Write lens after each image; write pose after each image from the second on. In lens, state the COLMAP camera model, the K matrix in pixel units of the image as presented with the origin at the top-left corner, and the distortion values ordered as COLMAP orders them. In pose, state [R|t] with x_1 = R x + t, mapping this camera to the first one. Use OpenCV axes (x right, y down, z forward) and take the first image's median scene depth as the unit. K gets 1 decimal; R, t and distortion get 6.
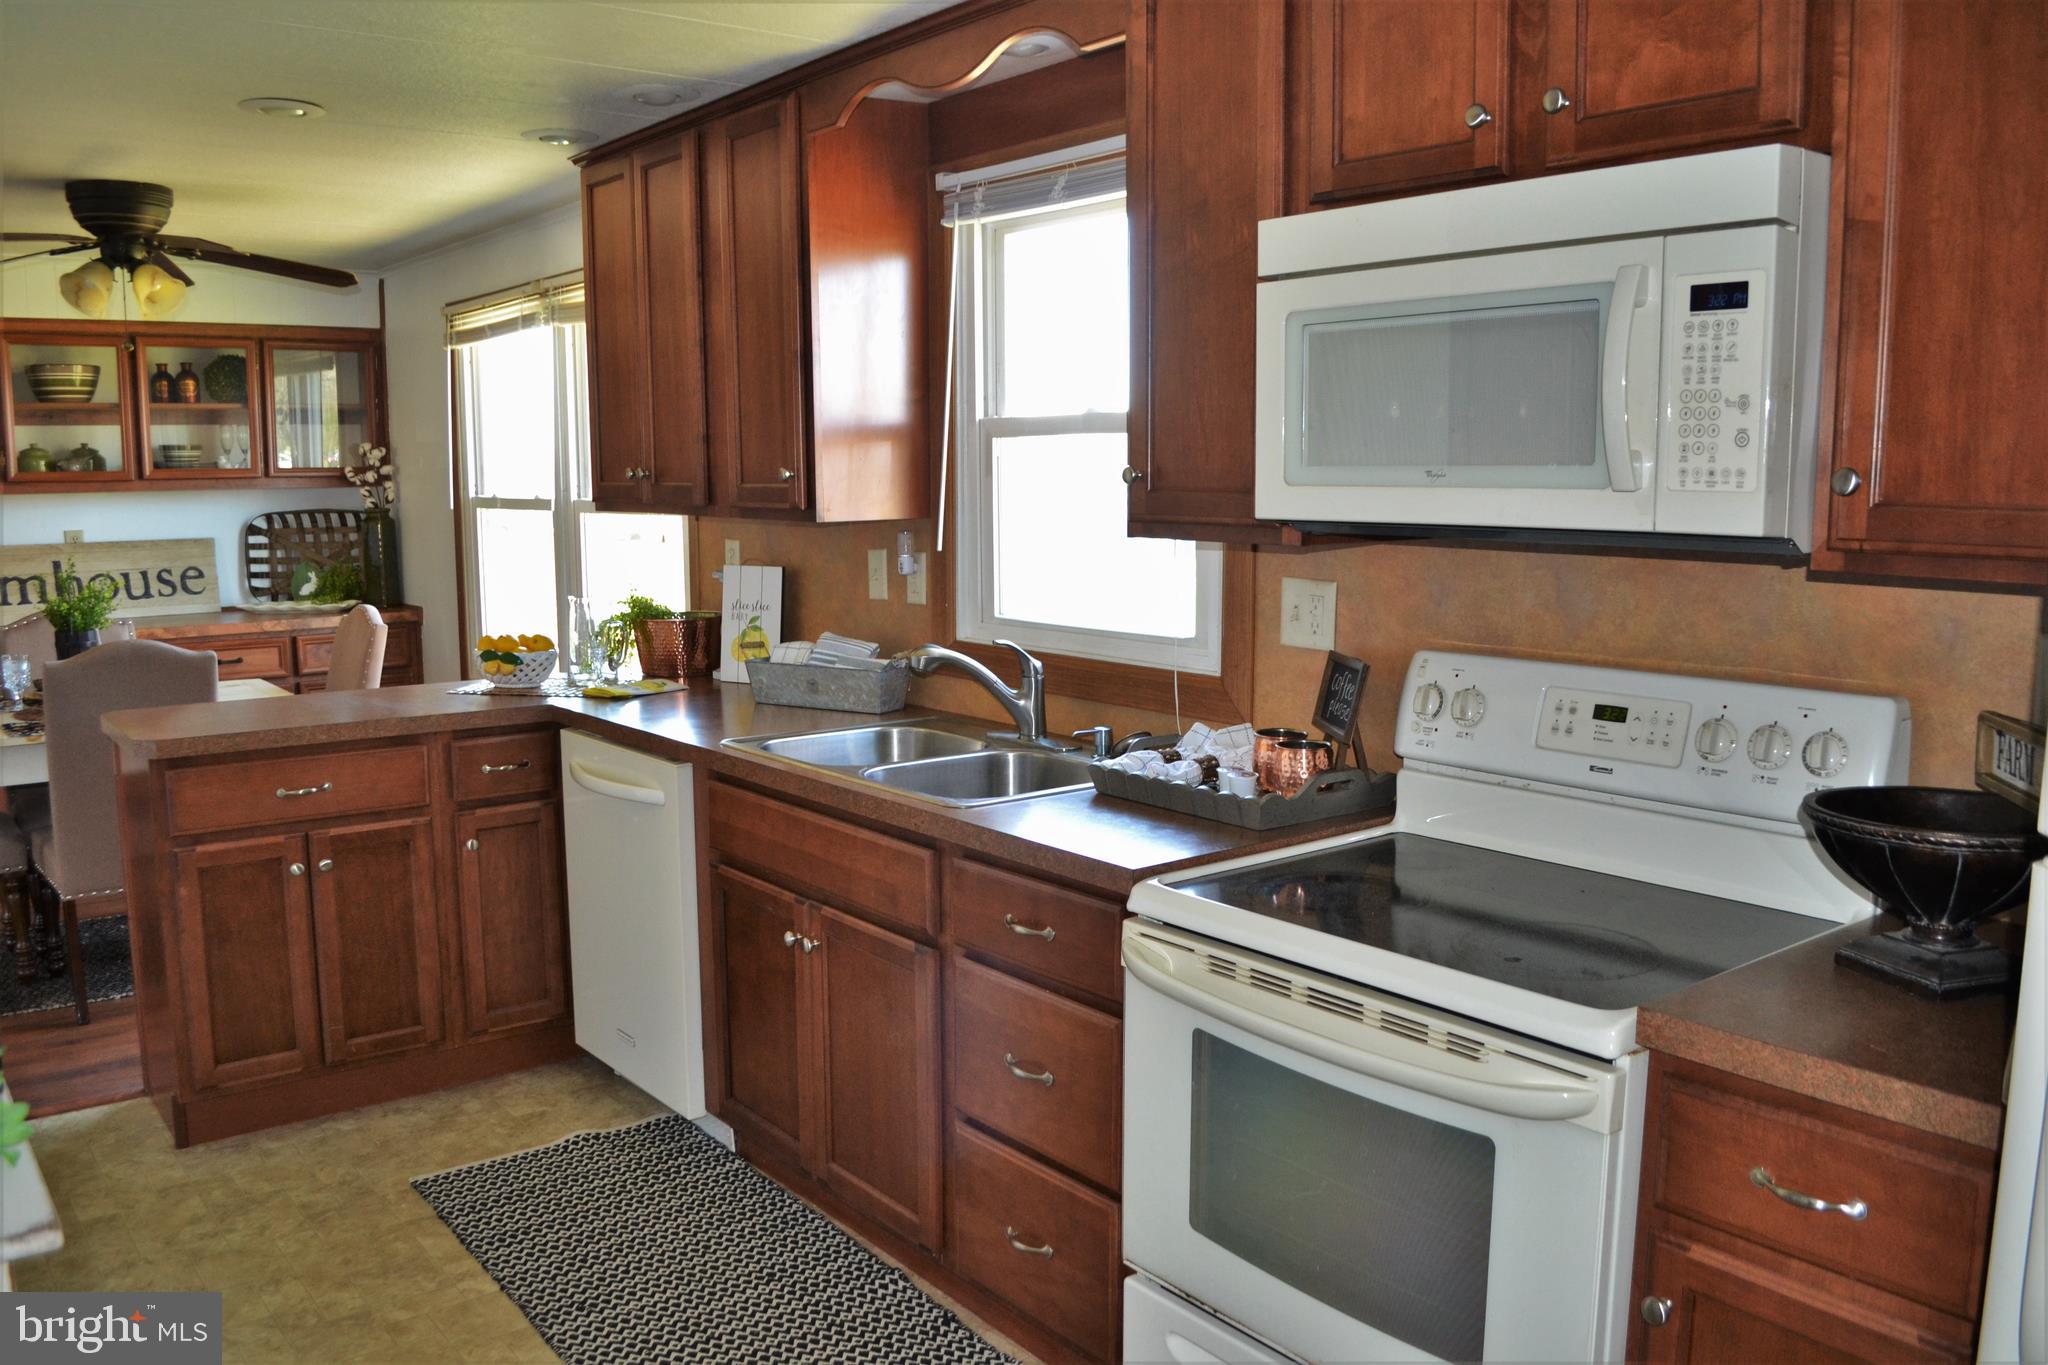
lens RADIAL K [[1606.4, 0, 1024.0], [0, 1606.4, 682.5], [0, 0, 1]] dist [-0.088820, -0.000872]
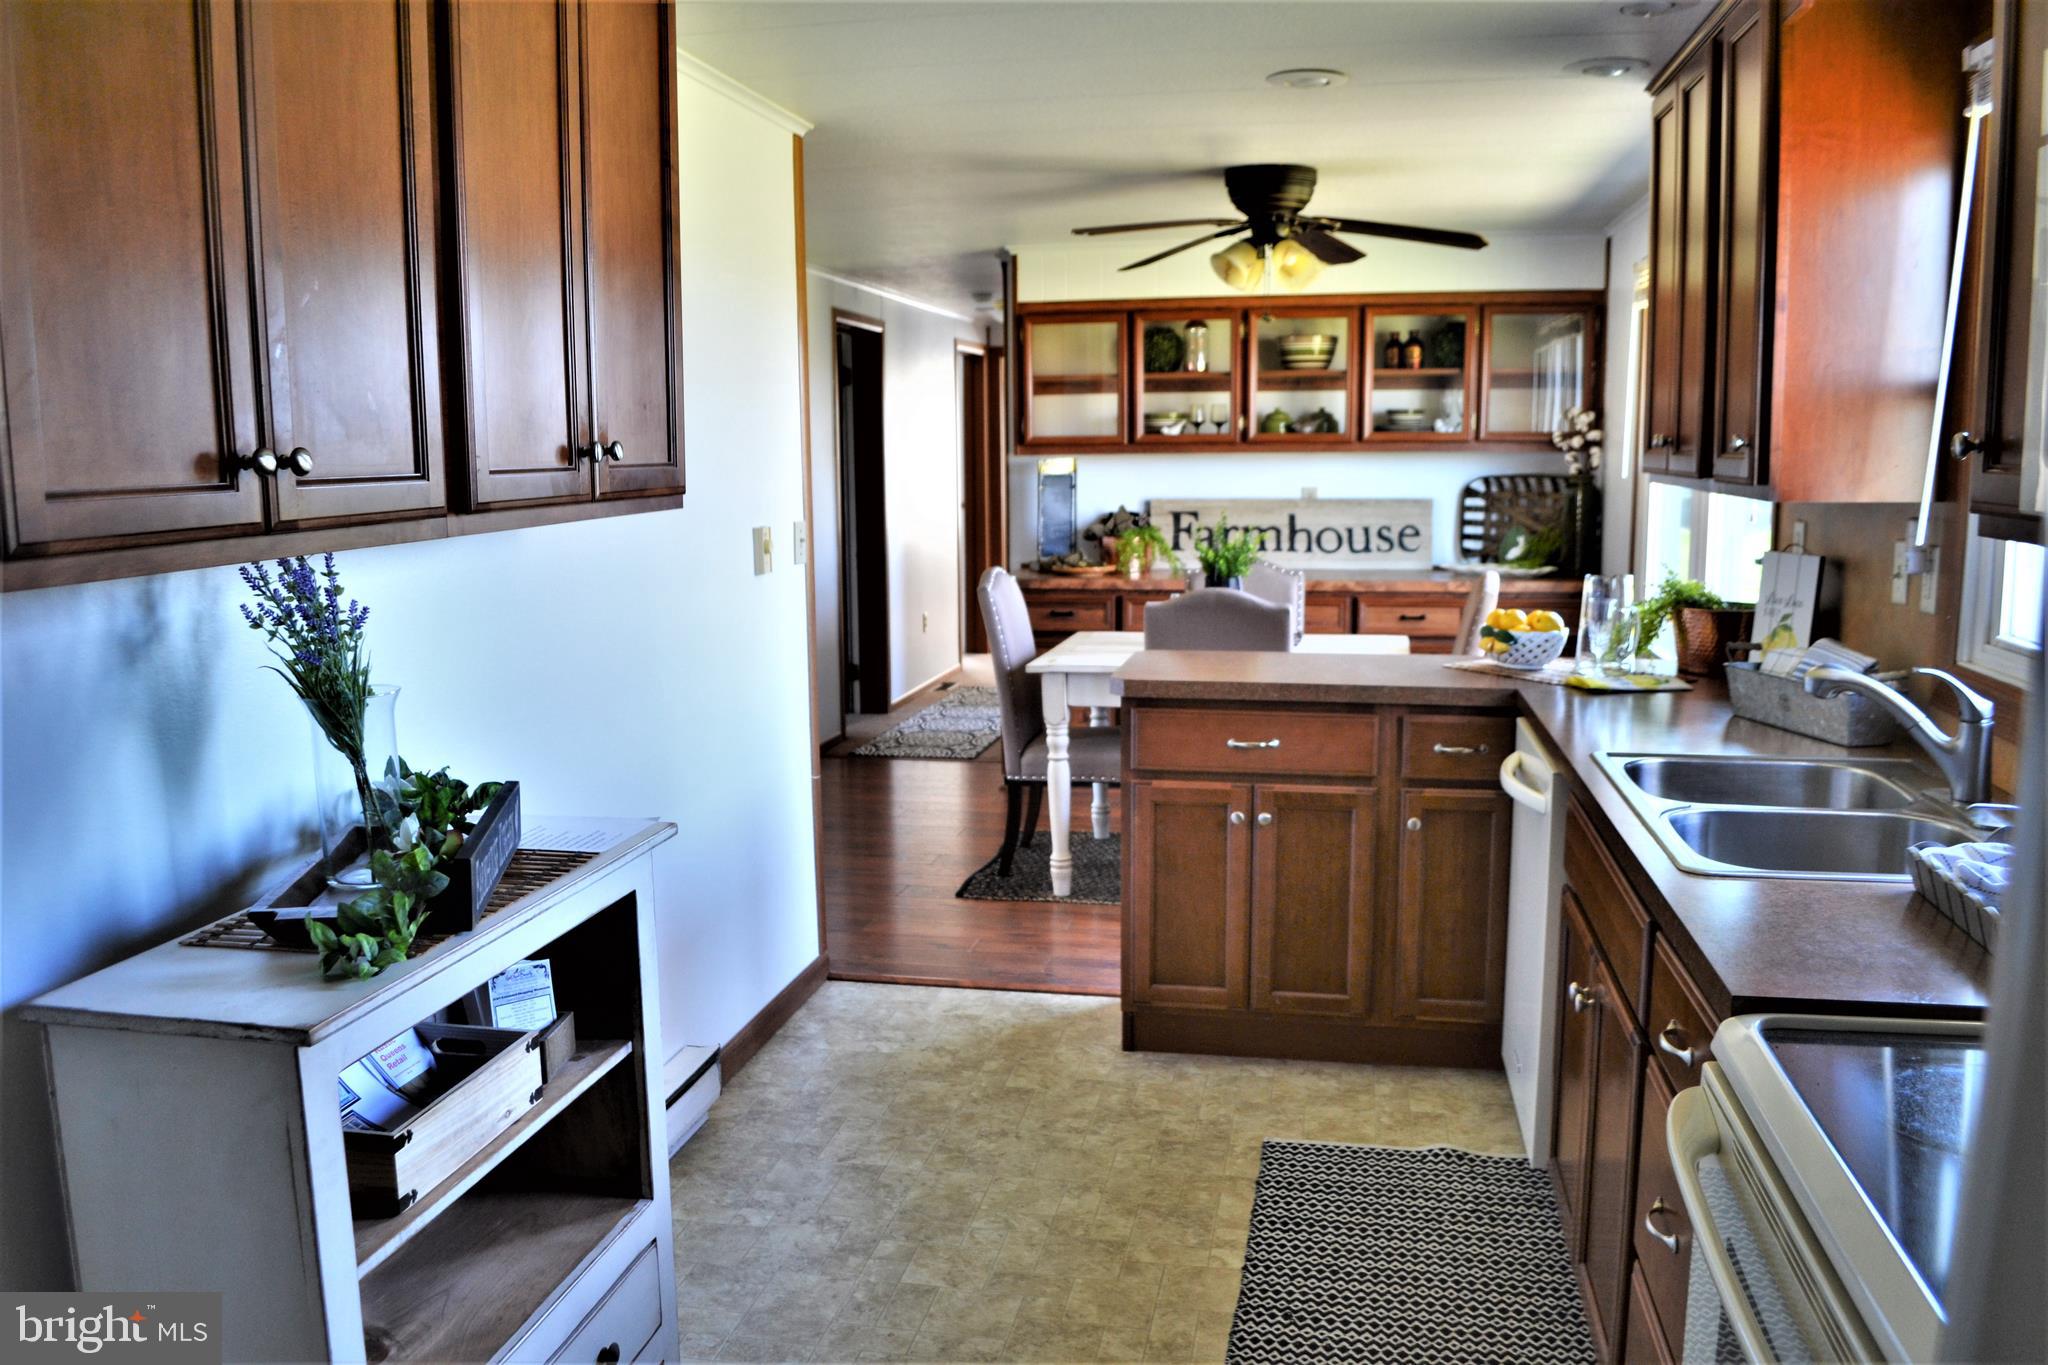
lens RADIAL K [[1620.9, 0, 1024.0], [0, 1620.9, 682.5], [0, 0, 1]] dist [-0.080413, 0.001401]
pose [[0.648228, 0.108304, -0.753705, 0.182045], [-0.092987, 0.993684, 0.062814, -0.018431], [0.755748, 0.029367, 0.654204, 0.139279]]
